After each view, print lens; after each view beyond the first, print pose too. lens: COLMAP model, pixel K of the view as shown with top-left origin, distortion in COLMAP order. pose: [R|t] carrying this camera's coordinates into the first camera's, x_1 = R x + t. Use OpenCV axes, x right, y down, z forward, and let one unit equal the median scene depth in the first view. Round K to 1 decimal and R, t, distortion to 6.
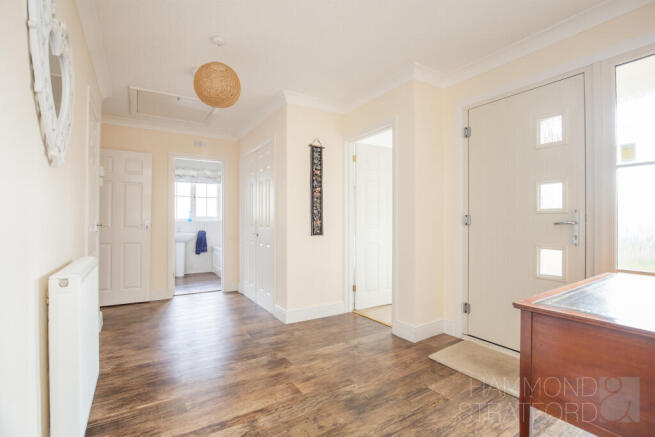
lens RADIAL K [[301.8, 0, 328.4], [0, 301.8, 221.6], [0, 0, 1]] dist [-0.020924, -0.000074]
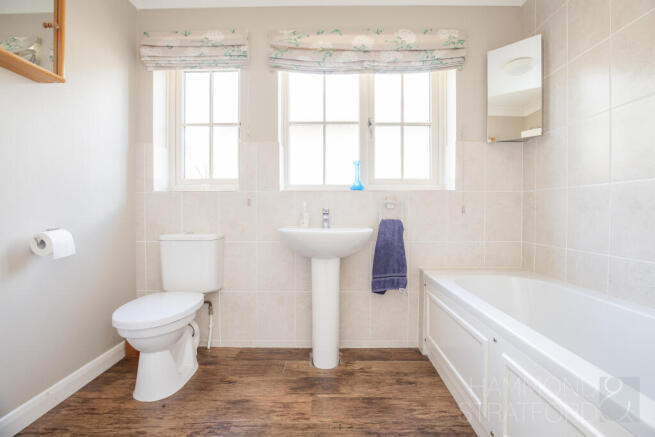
lens RADIAL K [[301.8, 0, 325.6], [0, 301.8, 213.1], [0, 0, 1]] dist [-0.020924, -0.000074]
pose [[0.843952, 0.006101, -0.536384, -0.308305], [0.004203, 0.999829, 0.017985, 0.016538], [0.536402, -0.017433, 0.843782, 0.694316]]
